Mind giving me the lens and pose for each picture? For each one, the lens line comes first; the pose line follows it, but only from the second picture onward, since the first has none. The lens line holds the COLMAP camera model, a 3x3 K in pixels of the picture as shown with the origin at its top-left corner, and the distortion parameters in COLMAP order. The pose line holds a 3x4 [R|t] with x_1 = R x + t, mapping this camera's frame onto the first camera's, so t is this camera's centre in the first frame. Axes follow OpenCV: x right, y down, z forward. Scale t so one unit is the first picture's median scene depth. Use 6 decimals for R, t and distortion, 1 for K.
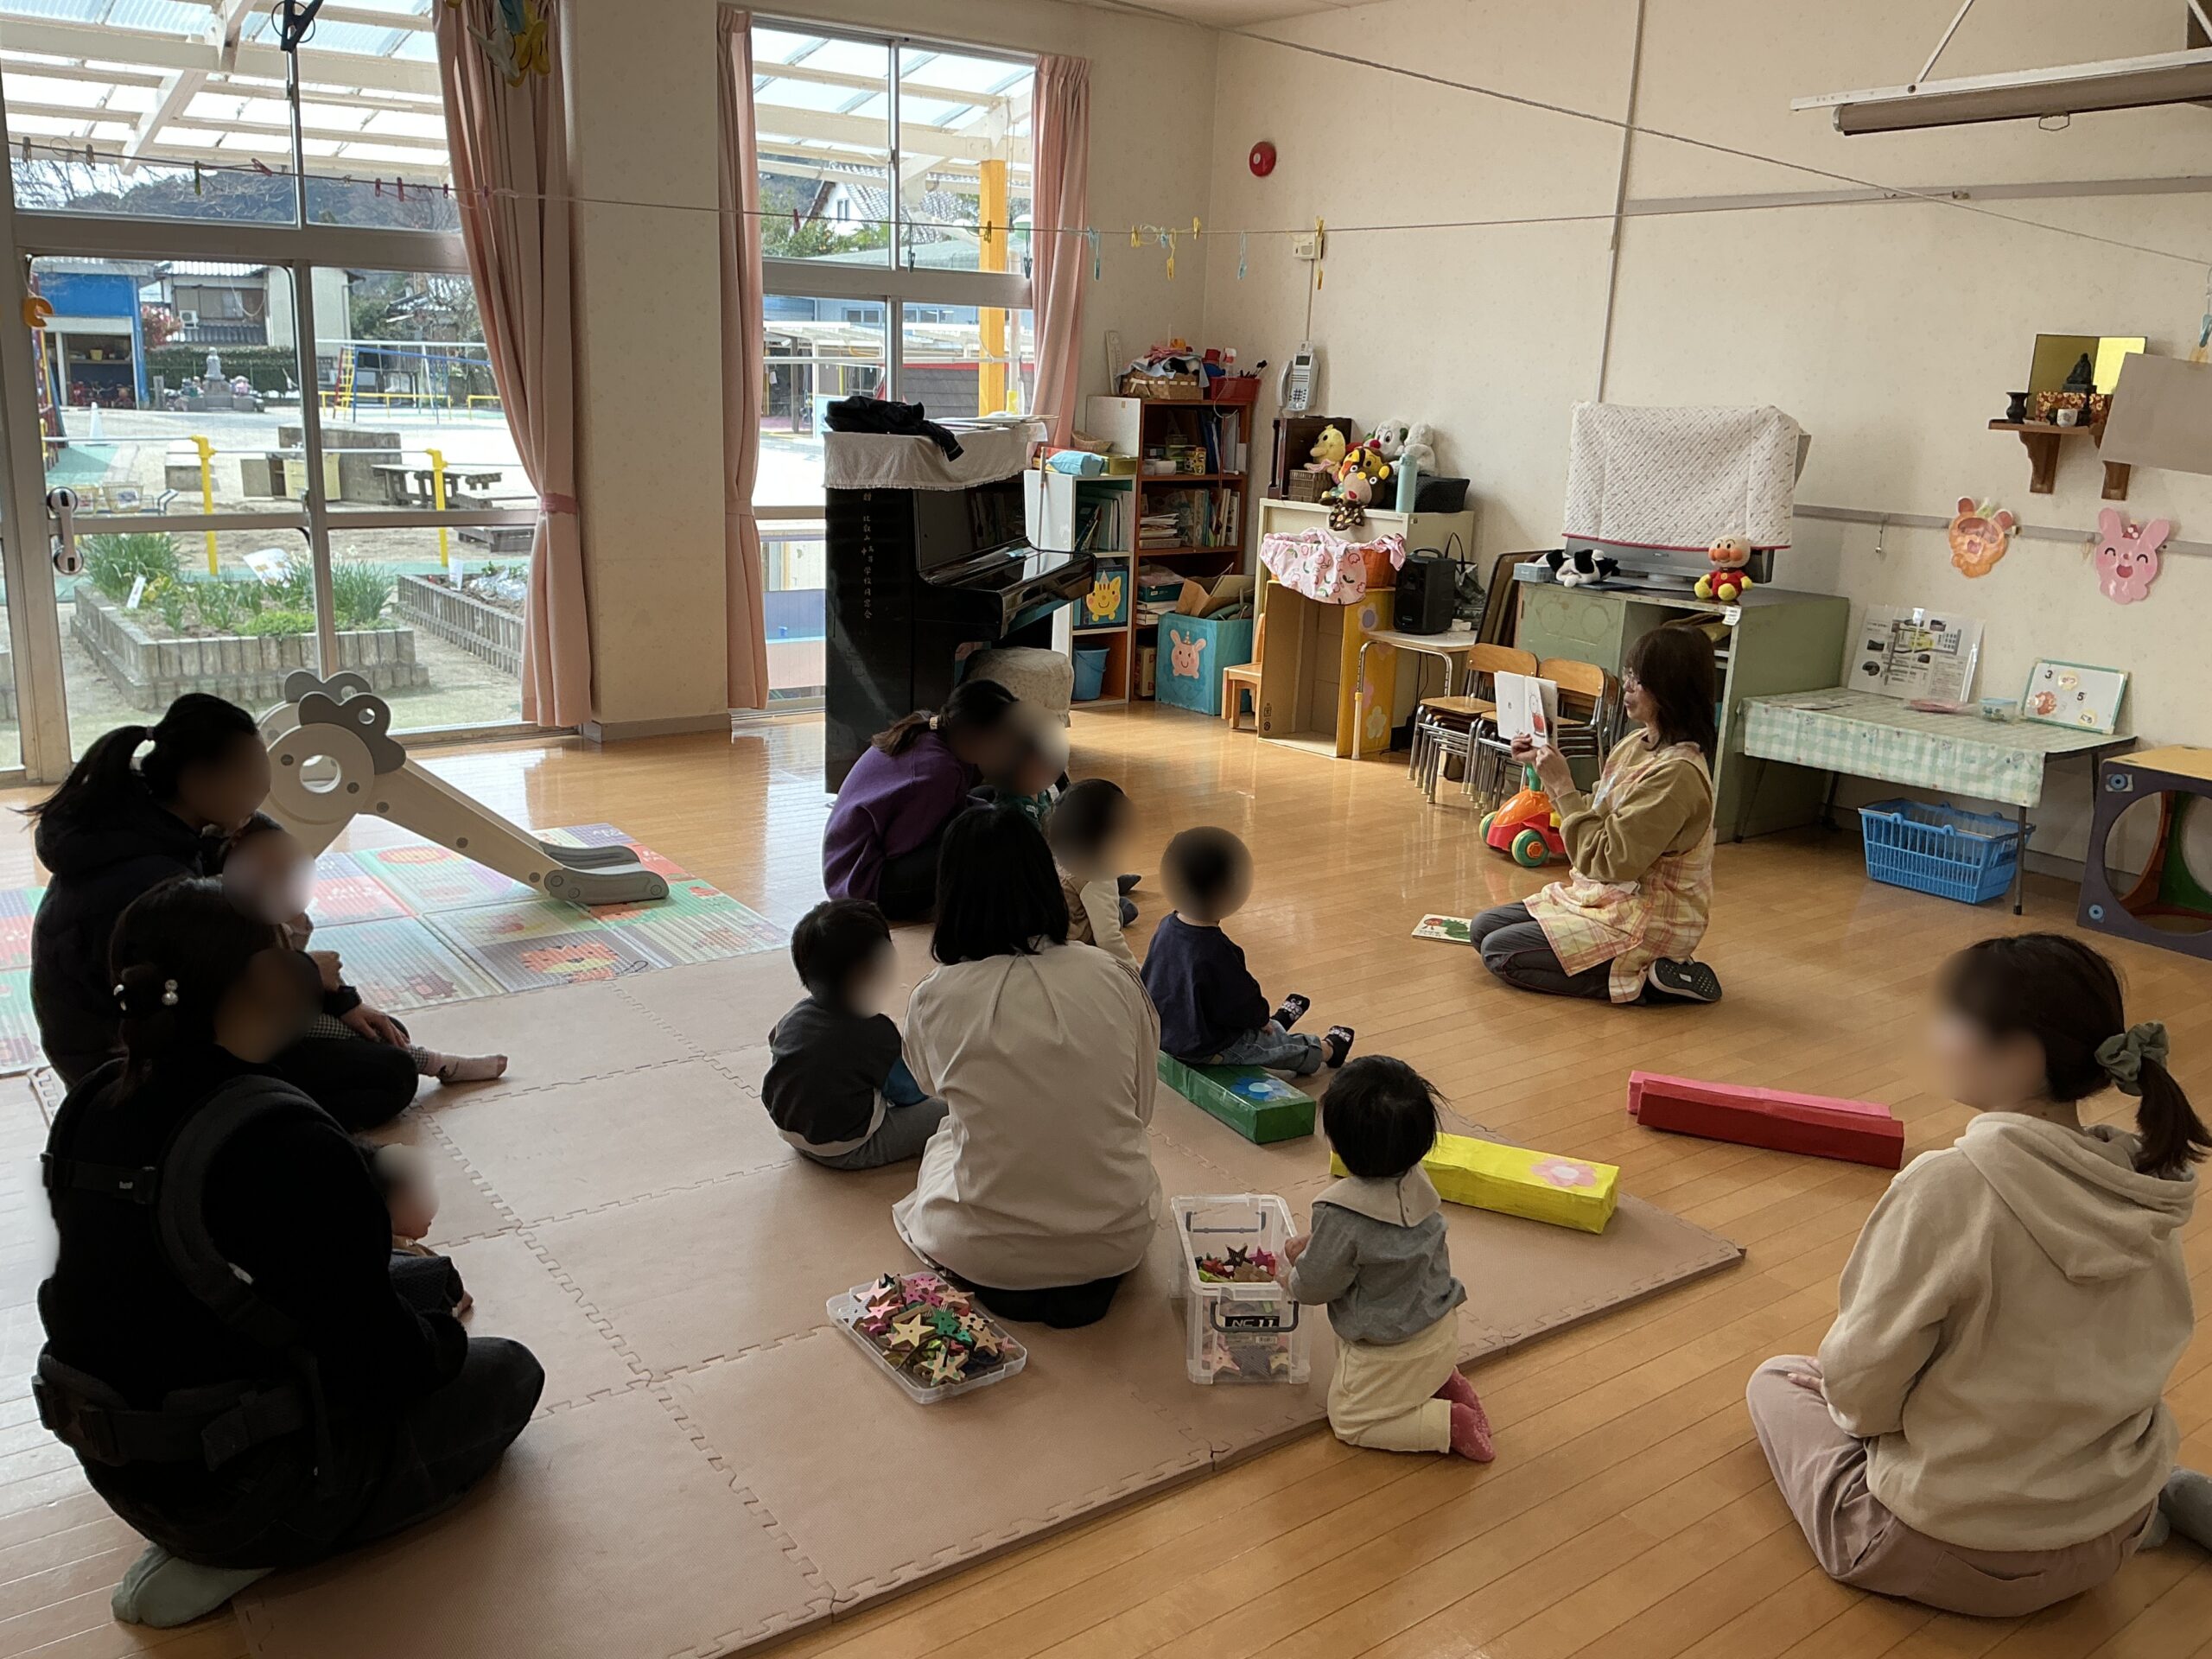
lens RADIAL K [[1854.2, 0, 1129.1], [0, 1854.2, 841.2], [0, 0, 1]] dist [0.146004, -0.322817]
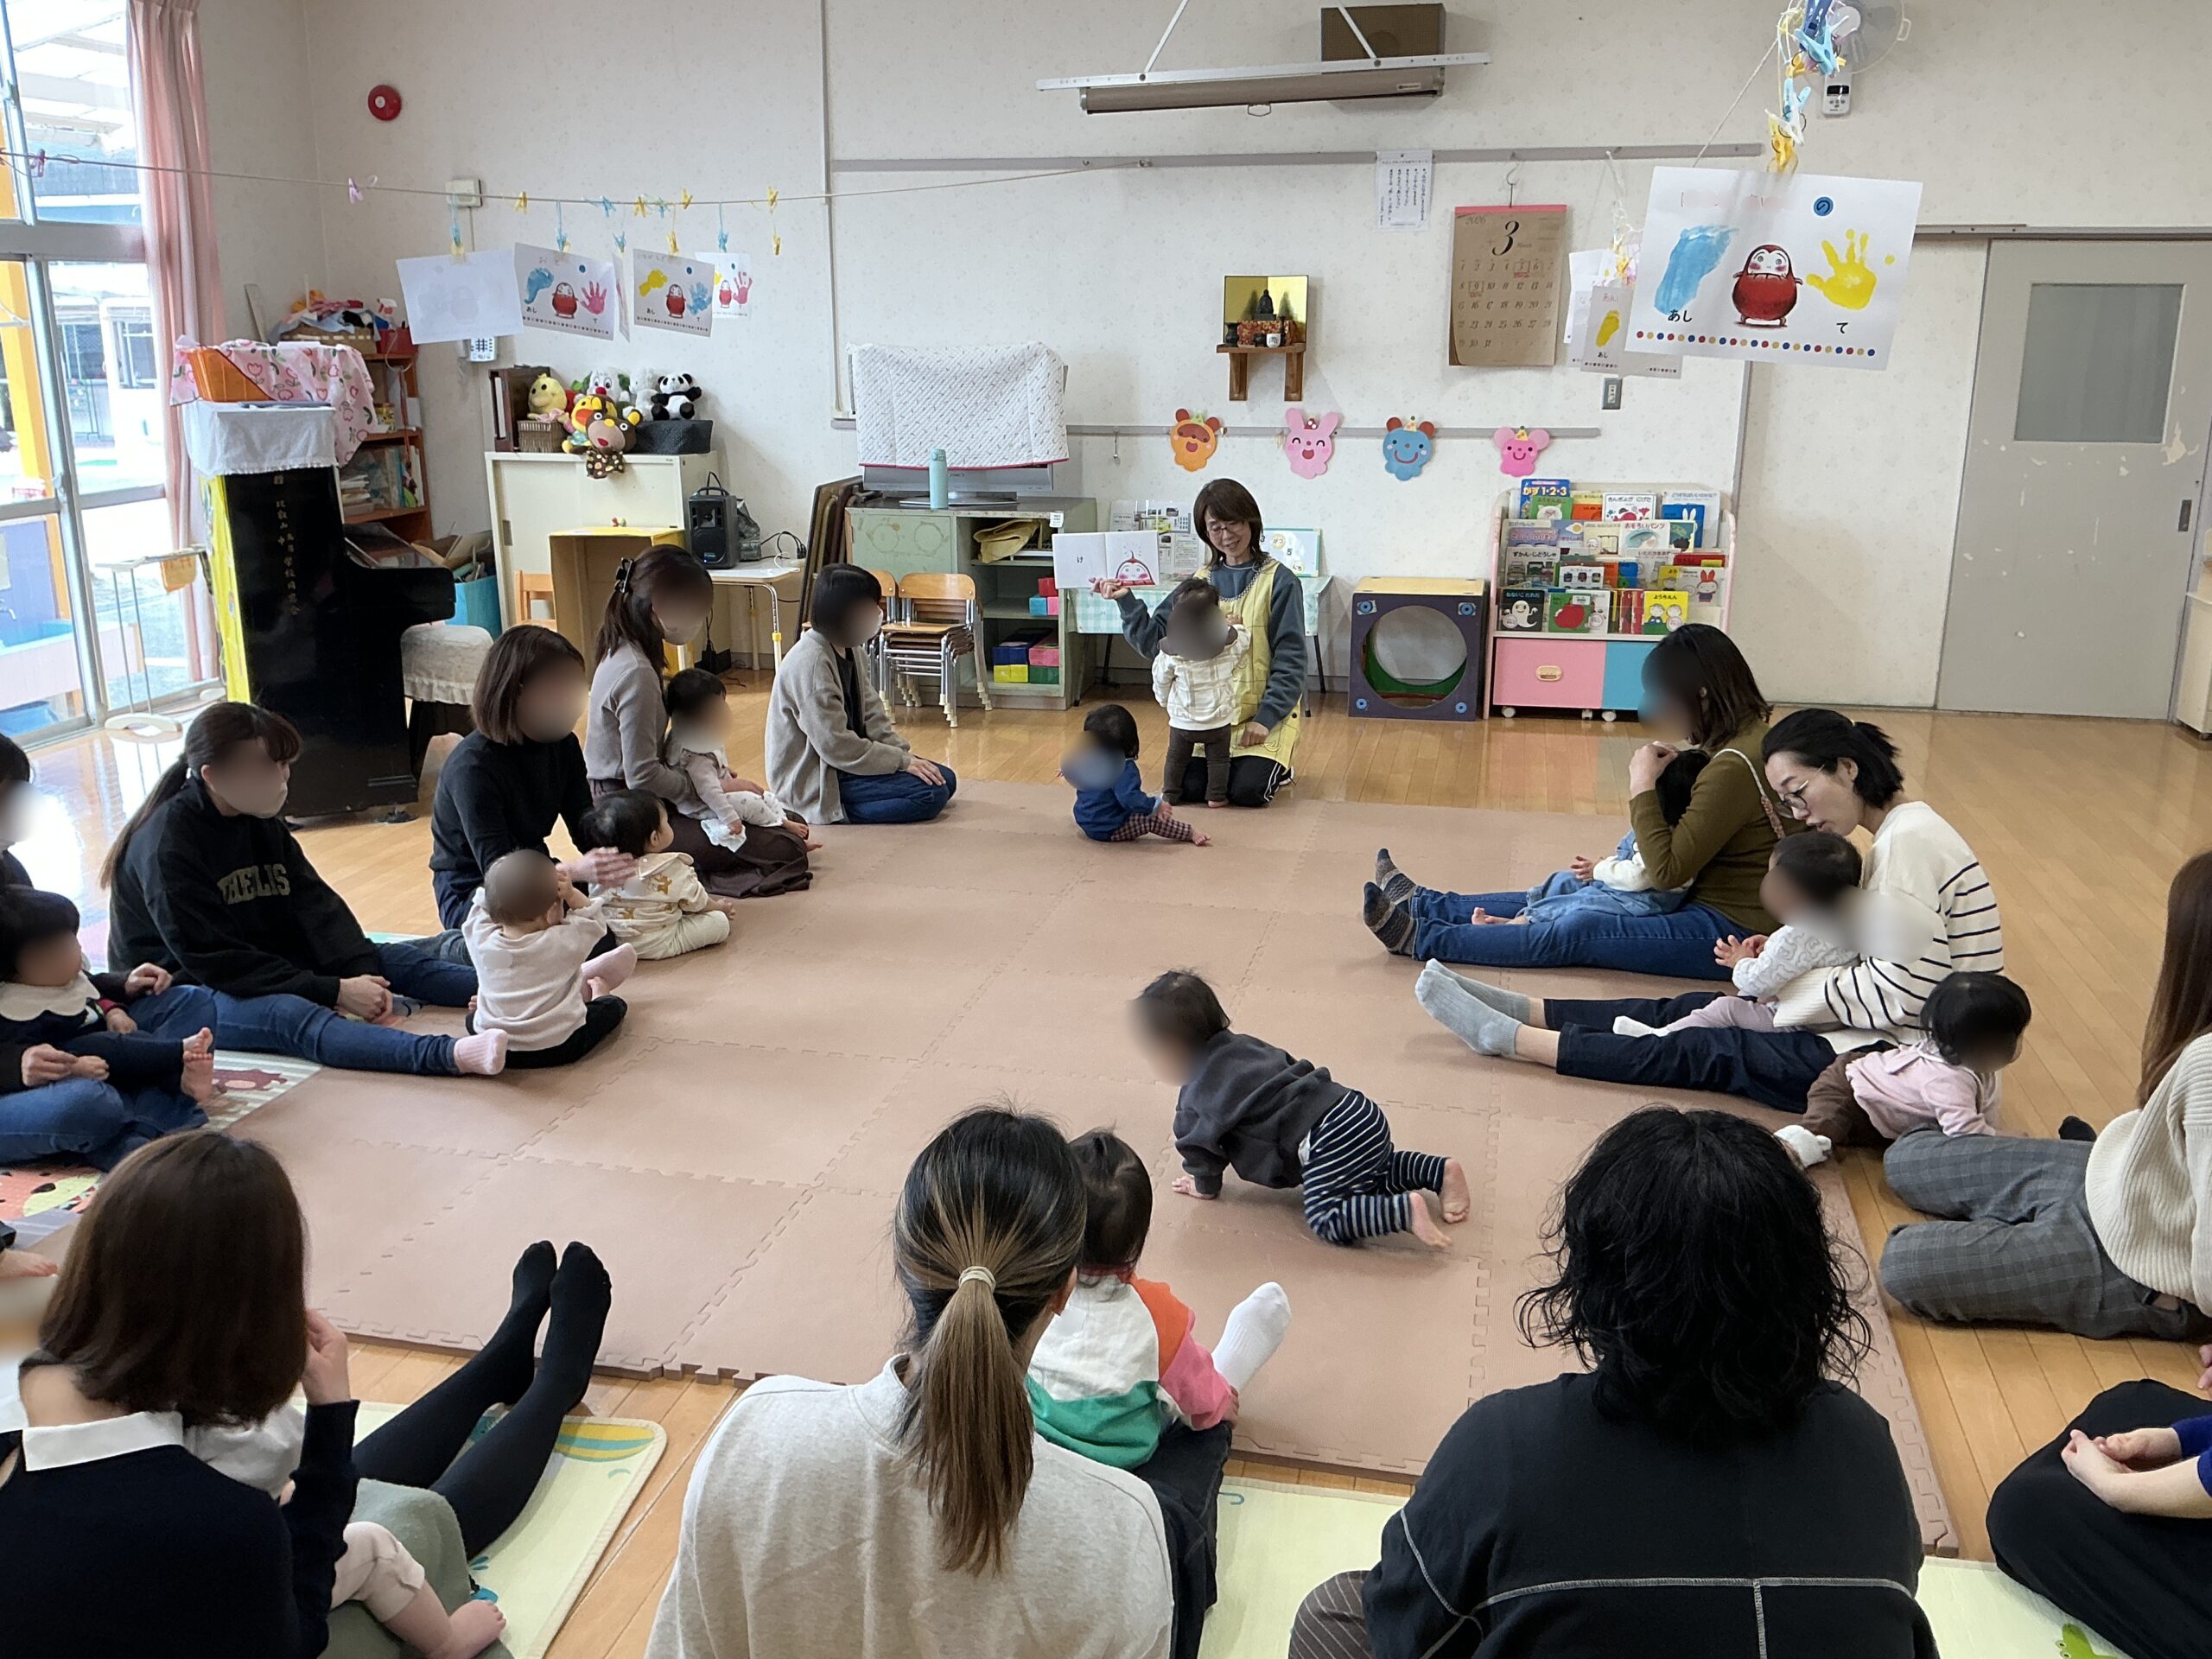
lens RADIAL K [[1836.6, 0, 1106.0], [0, 1836.6, 829.5], [0, 0, 1]] dist [0.166566, -0.322272]
pose [[0.773990, -0.203206, 0.599705, -0.380356], [0.184407, 0.978390, 0.093522, -0.027827], [-0.605750, 0.038205, 0.794737, 0.040373]]
